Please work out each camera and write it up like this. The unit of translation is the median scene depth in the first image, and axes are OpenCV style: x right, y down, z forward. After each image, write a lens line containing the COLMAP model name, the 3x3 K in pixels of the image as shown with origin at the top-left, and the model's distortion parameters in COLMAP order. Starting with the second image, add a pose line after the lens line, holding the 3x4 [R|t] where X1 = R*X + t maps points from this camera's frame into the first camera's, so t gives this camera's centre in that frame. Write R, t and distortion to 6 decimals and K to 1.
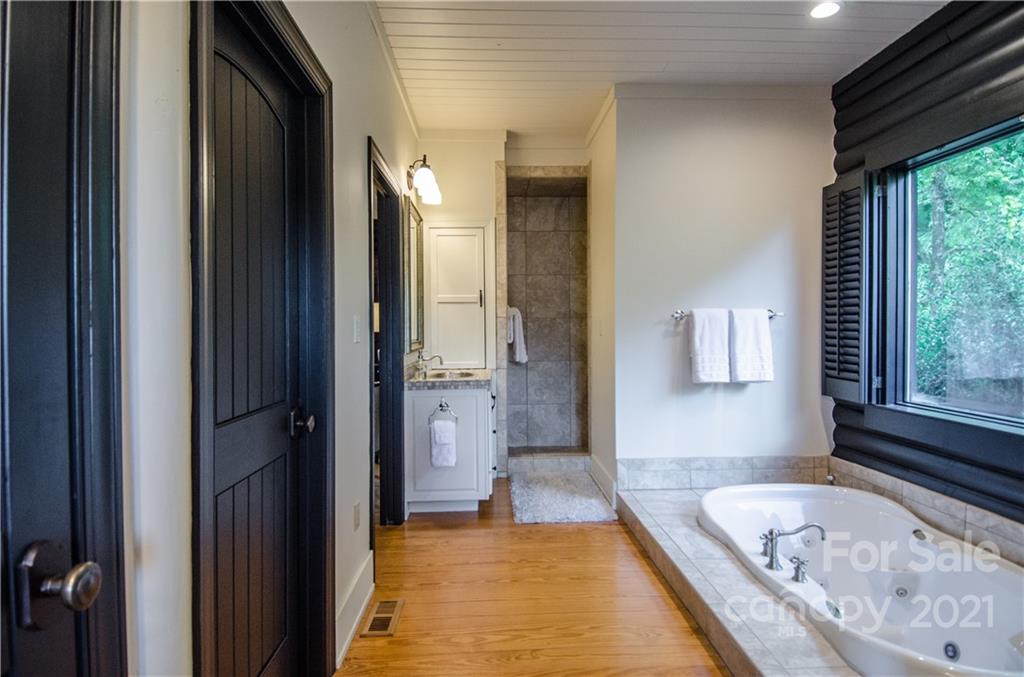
lens RADIAL K [[549.0, 0, 512.0], [0, 549.0, 338.5], [0, 0, 1]] dist [0.000852, 0.000060]
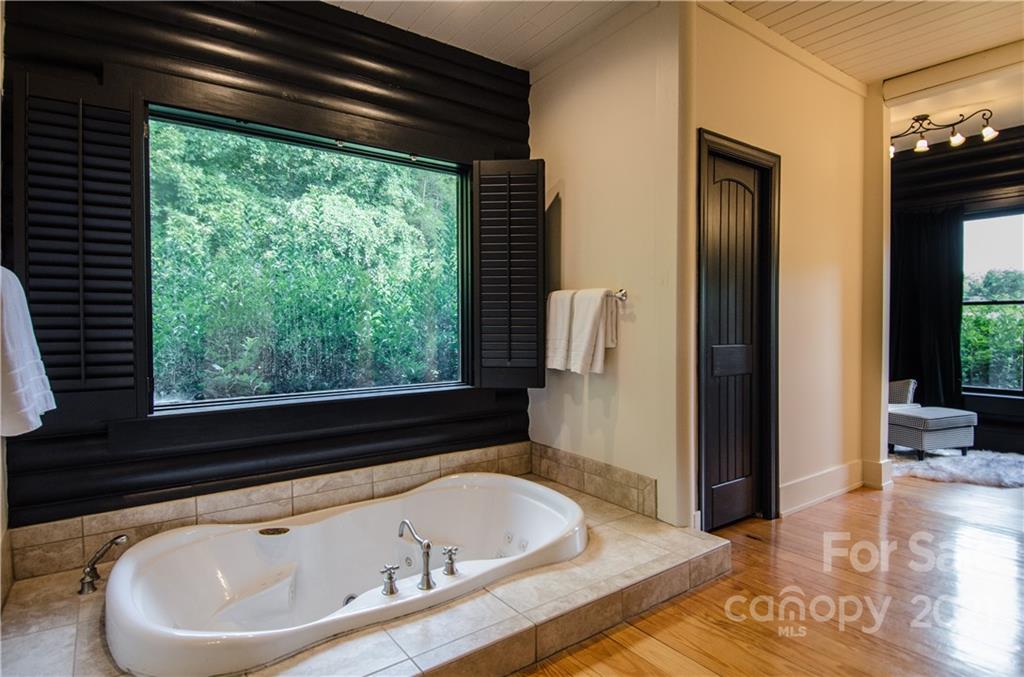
lens RADIAL K [[549.0, 0, 512.0], [0, 549.0, 338.5], [0, 0, 1]] dist [0.000852, 0.000060]
pose [[-0.562311, -0.022436, 0.826622, -0.277087], [0.019899, 0.998975, 0.040650, -0.006888], [-0.826687, 0.039307, -0.561288, 1.226170]]
